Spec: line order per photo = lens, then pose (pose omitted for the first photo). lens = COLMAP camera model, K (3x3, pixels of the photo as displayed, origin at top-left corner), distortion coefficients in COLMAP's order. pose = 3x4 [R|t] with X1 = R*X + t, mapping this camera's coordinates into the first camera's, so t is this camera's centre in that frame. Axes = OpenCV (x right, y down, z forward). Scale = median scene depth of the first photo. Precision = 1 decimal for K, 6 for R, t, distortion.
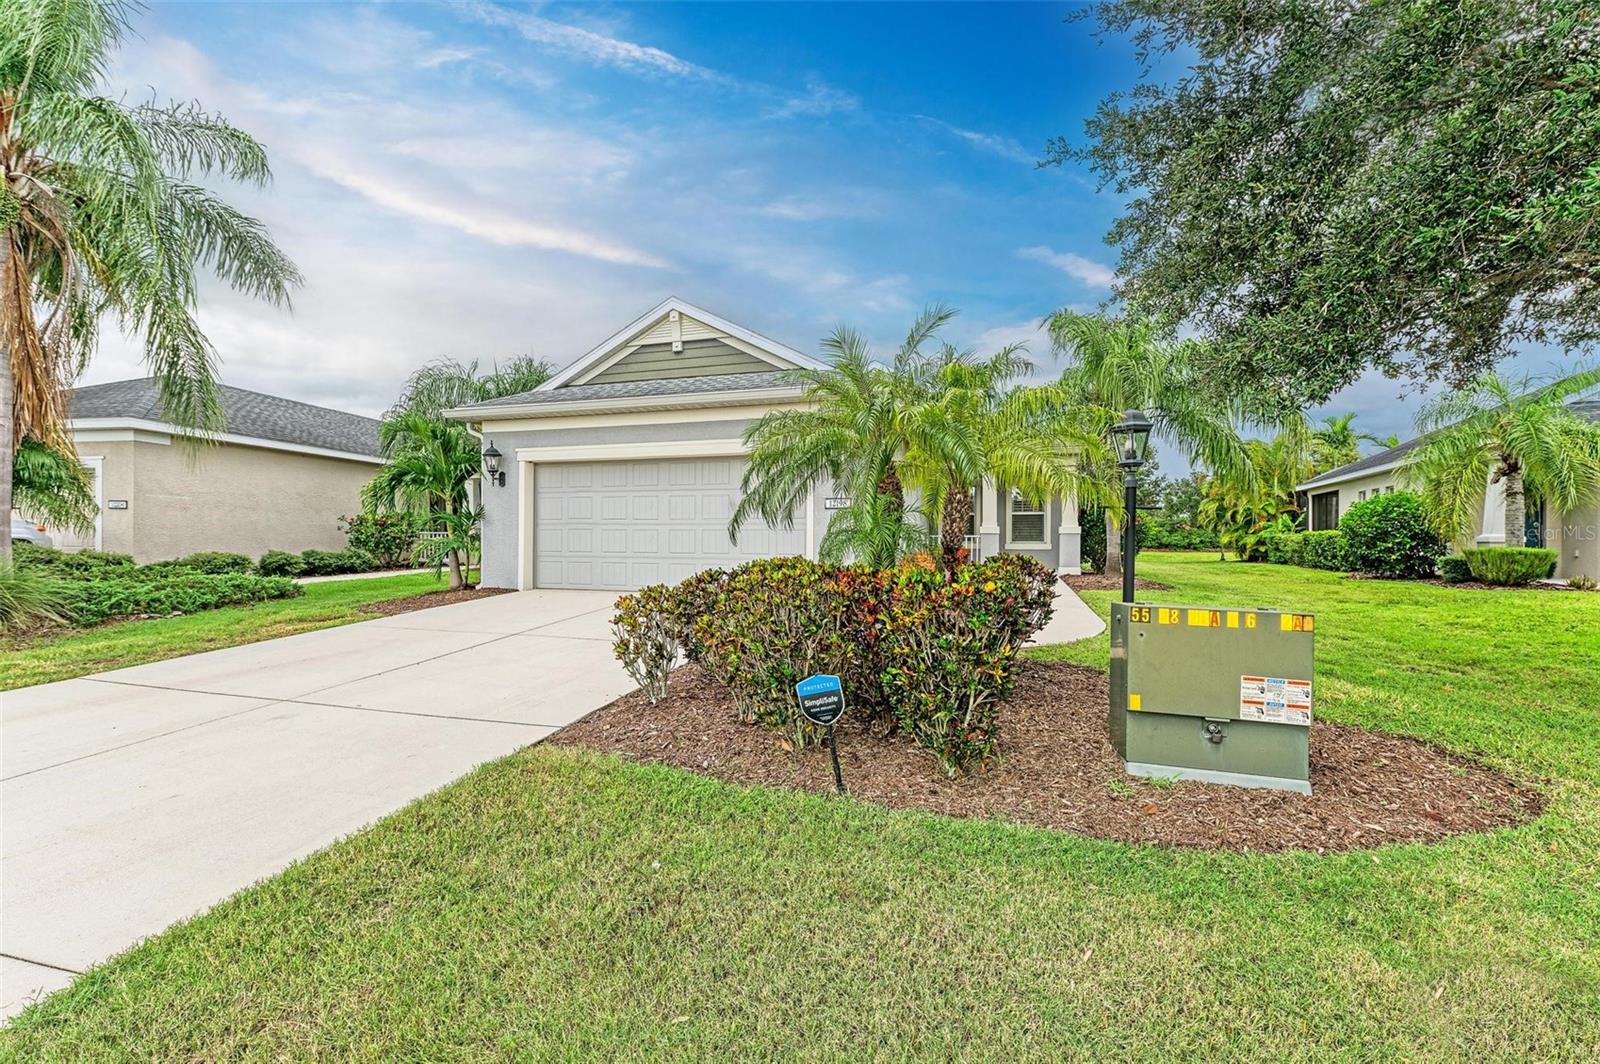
lens RADIAL K [[672.5, 0, 801.2], [0, 672.5, 532.3], [0, 0, 1]] dist [0.015834, -0.001197]
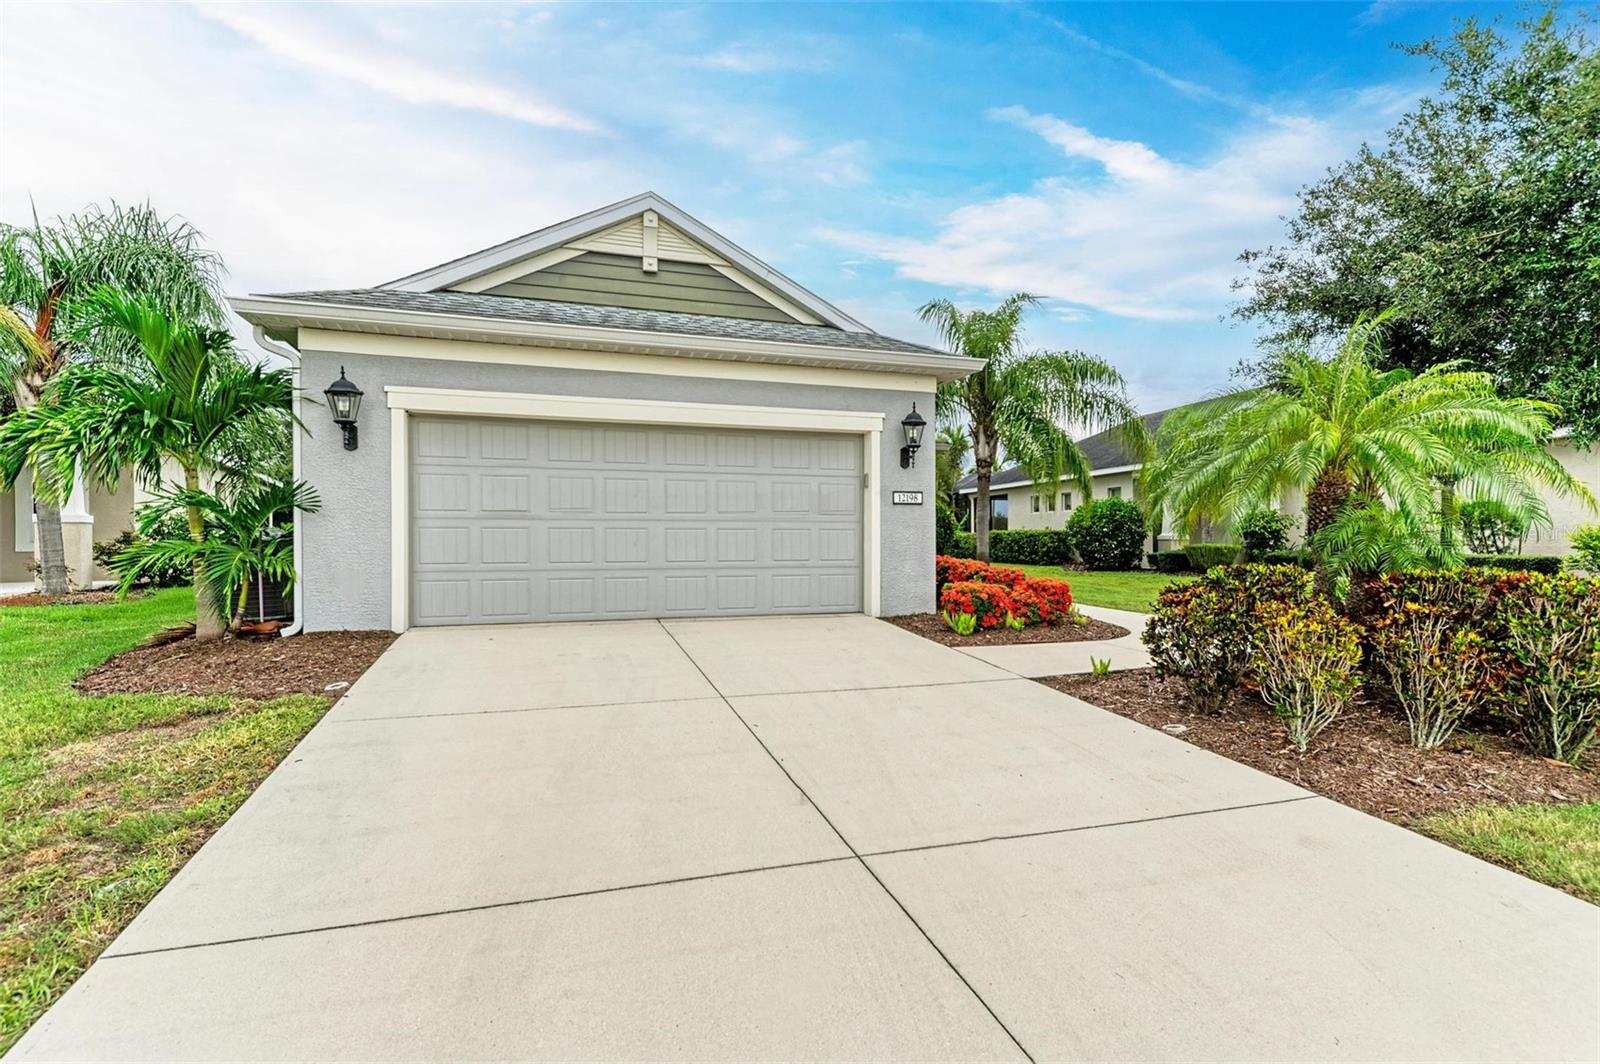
lens RADIAL K [[785.0, 0, 802.9], [0, 785.0, 541.2], [0, 0, 1]] dist [0.015266, 0.000365]
pose [[0.815405, -0.005313, 0.578867, -0.515677], [-0.004323, 0.999874, 0.015267, -0.003020], [-0.578875, -0.014951, 0.815279, 0.236961]]
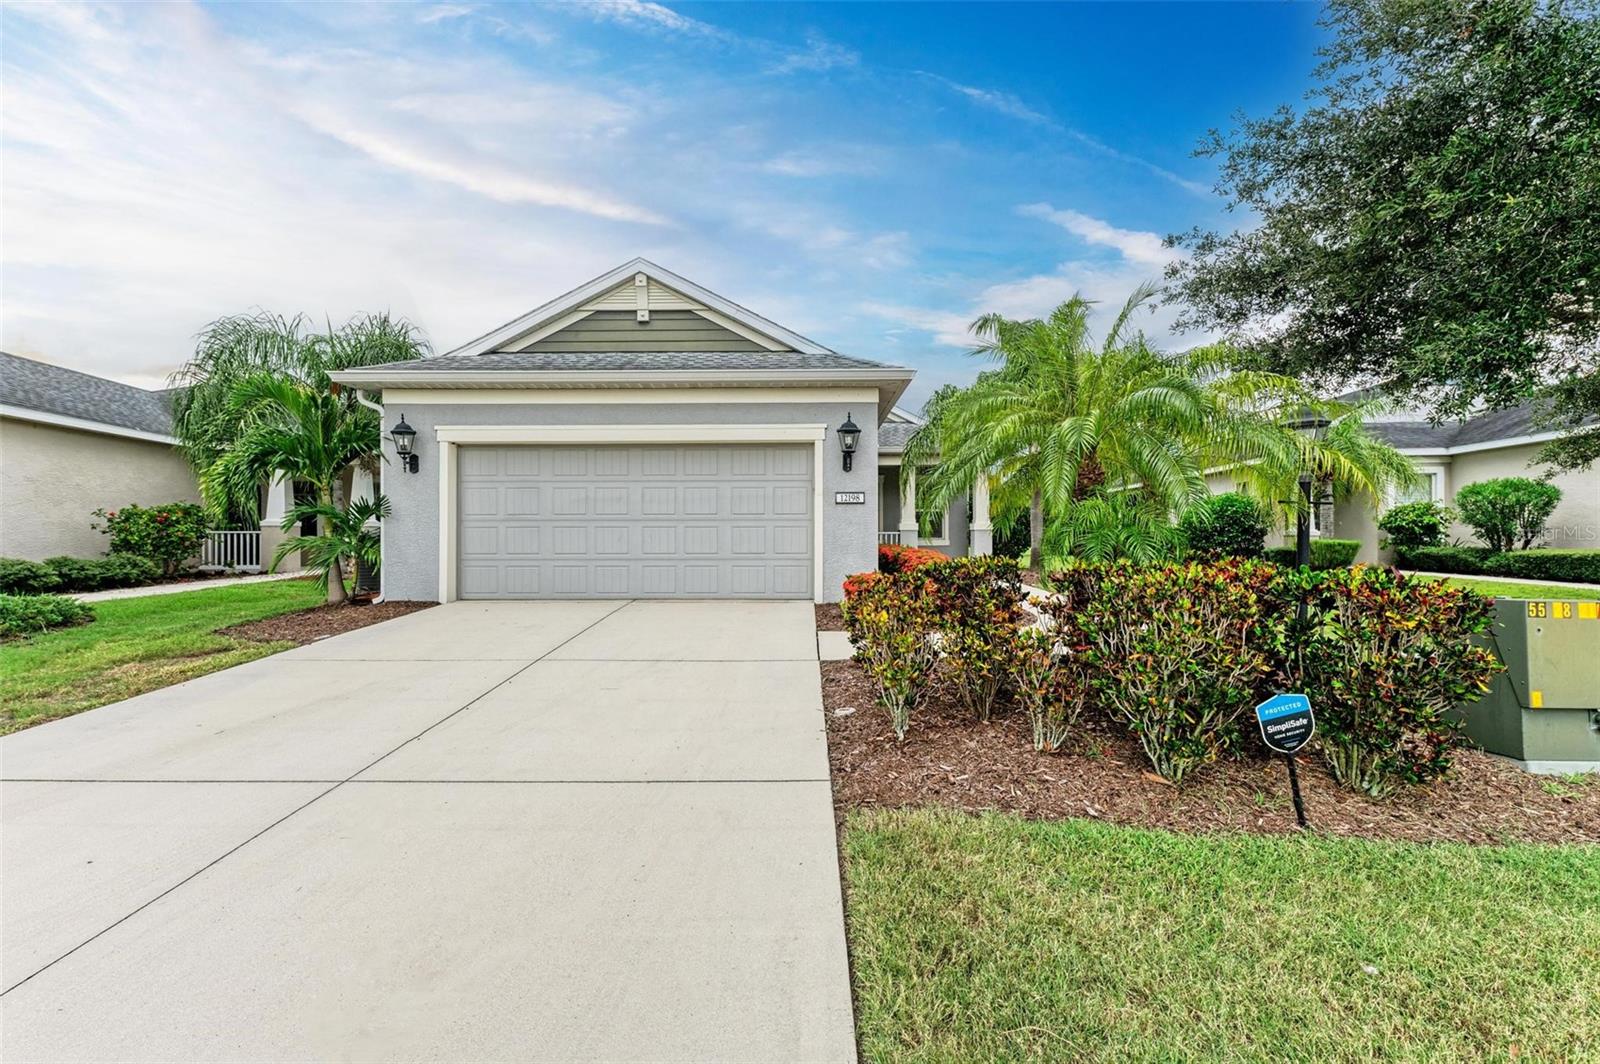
lens RADIAL K [[672.5, 0, 801.5], [0, 672.5, 535.8], [0, 0, 1]] dist [0.015834, -0.001197]
pose [[0.958240, -0.006095, 0.285902, -0.233221], [0.003736, 0.999954, 0.008799, 0.000892], [-0.285942, -0.007363, 0.958219, 0.105045]]
